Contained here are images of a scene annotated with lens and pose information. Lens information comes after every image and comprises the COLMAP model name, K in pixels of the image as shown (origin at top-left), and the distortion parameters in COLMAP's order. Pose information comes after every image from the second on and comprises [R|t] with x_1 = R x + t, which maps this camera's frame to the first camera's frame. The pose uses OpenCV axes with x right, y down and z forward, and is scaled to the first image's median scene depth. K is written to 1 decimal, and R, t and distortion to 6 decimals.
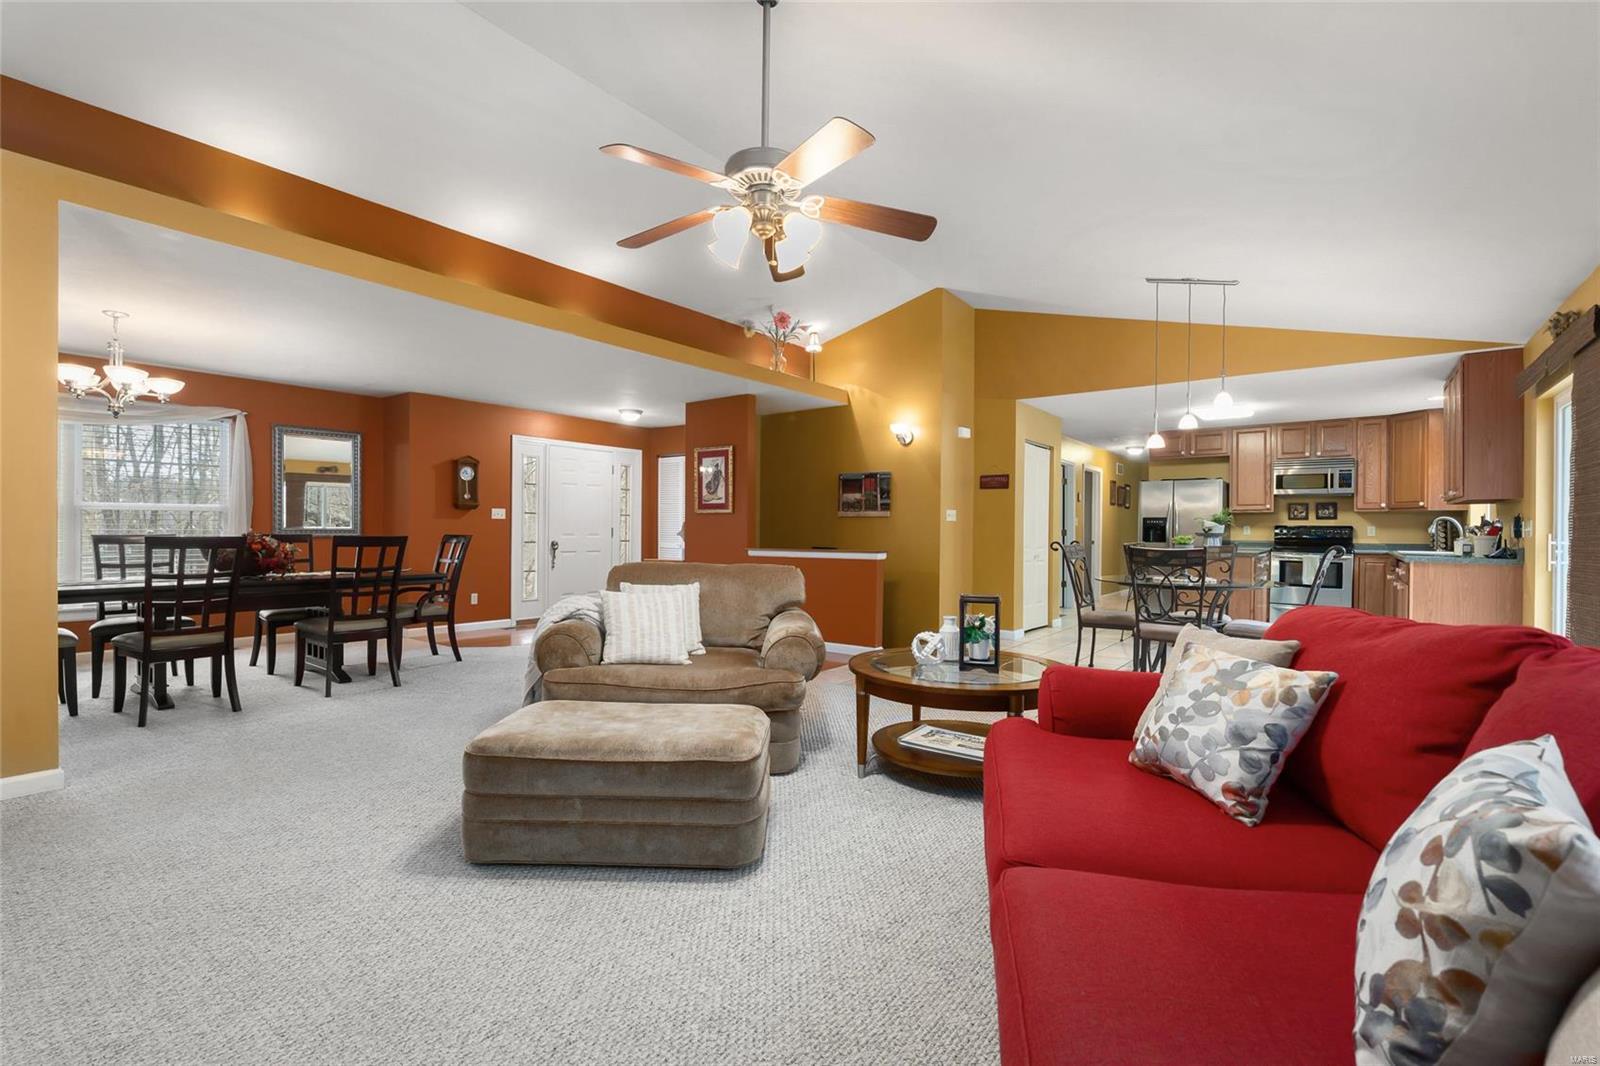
lens RADIAL K [[710.9, 0, 784.0], [0, 710.9, 535.3], [0, 0, 1]] dist [-0.011795, -0.000154]
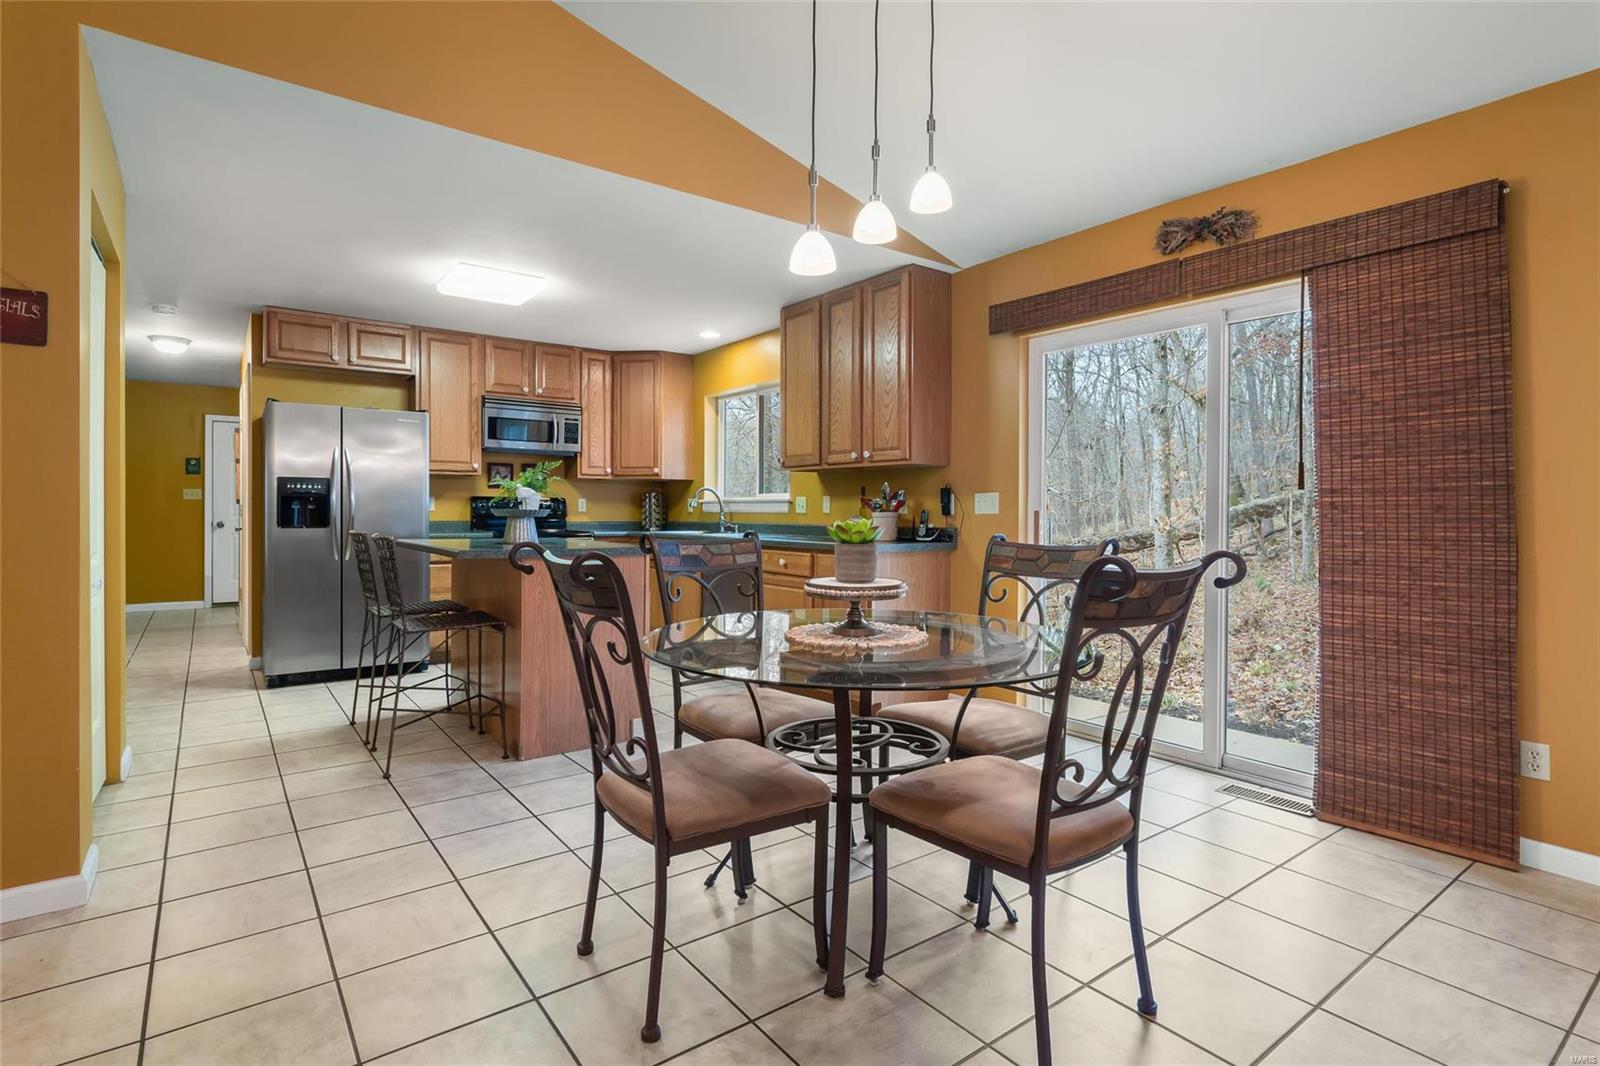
lens RADIAL K [[790.1, 0, 798.3], [0, 790.1, 515.5], [0, 0, 1]] dist [0.004106, -0.001298]
pose [[0.269074, -0.013105, 0.963030, 0.106775], [0.003243, 0.999914, 0.012701, -0.005828], [-0.963114, -0.000295, 0.269093, 0.636726]]
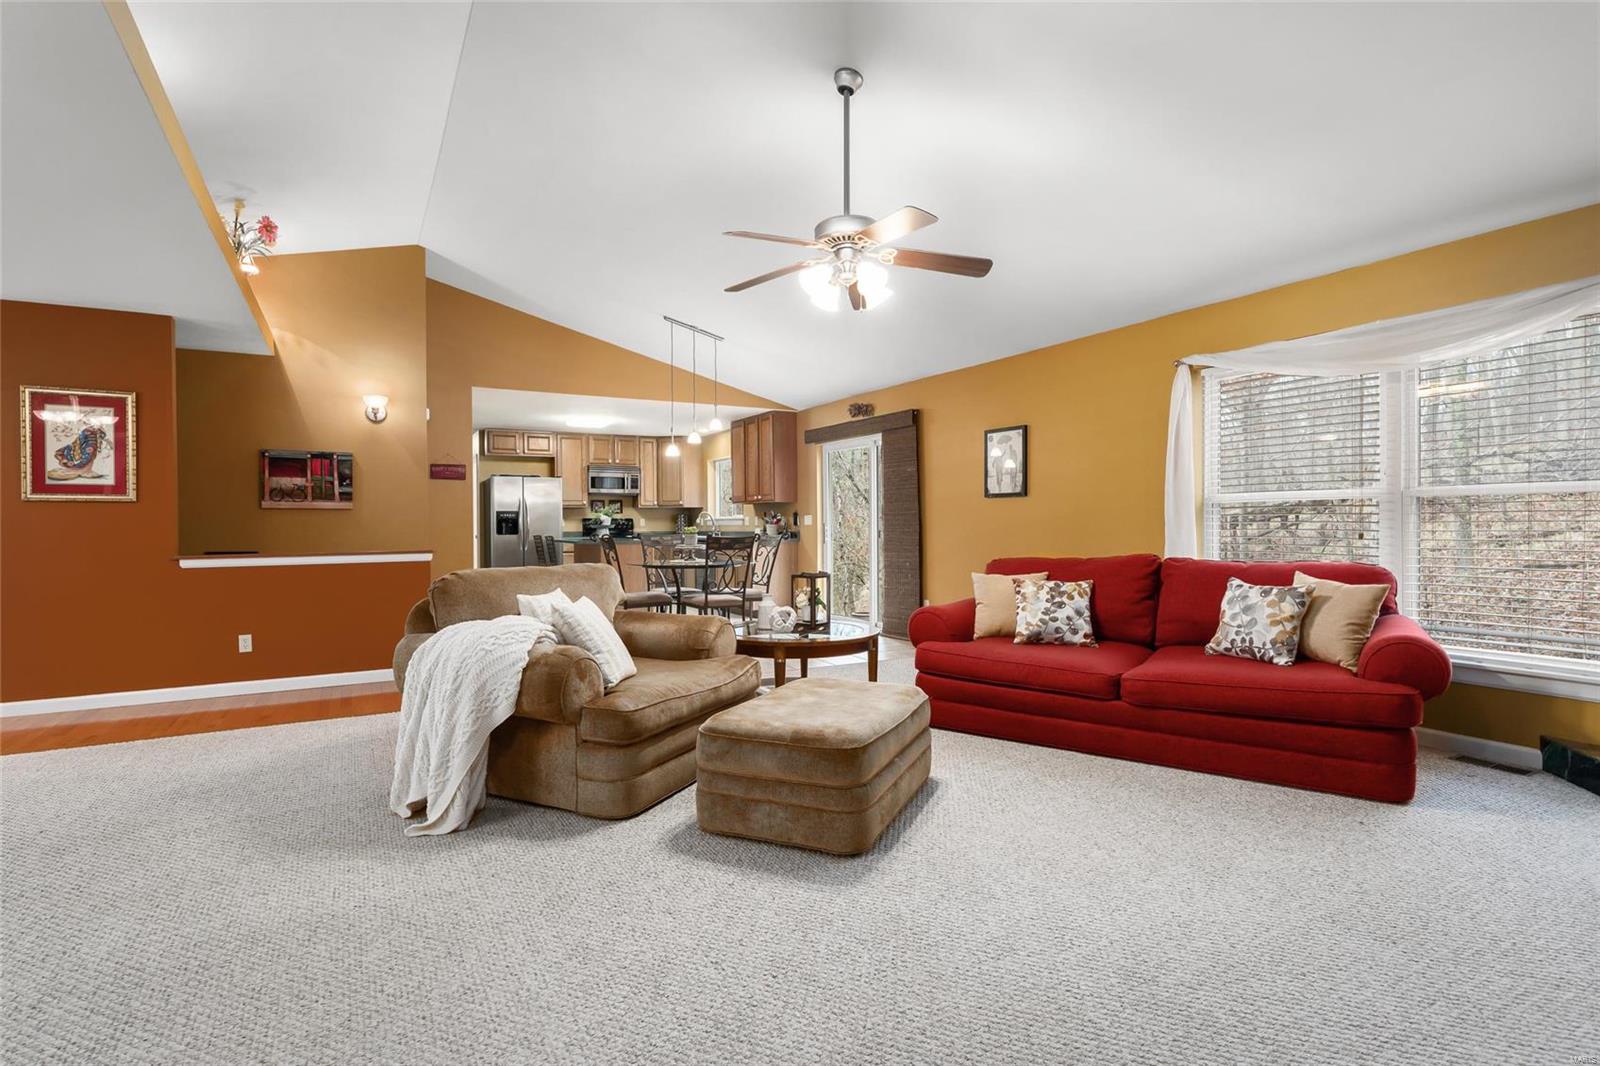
lens RADIAL K [[778.4, 0, 796.0], [0, 778.4, 528.7], [0, 0, 1]] dist [0.003368, 0.000248]
pose [[0.391186, -0.015027, 0.920189, -0.448978], [0.014932, 0.999839, 0.009980, -0.005211], [-0.920190, 0.009836, 0.391348, 0.191778]]
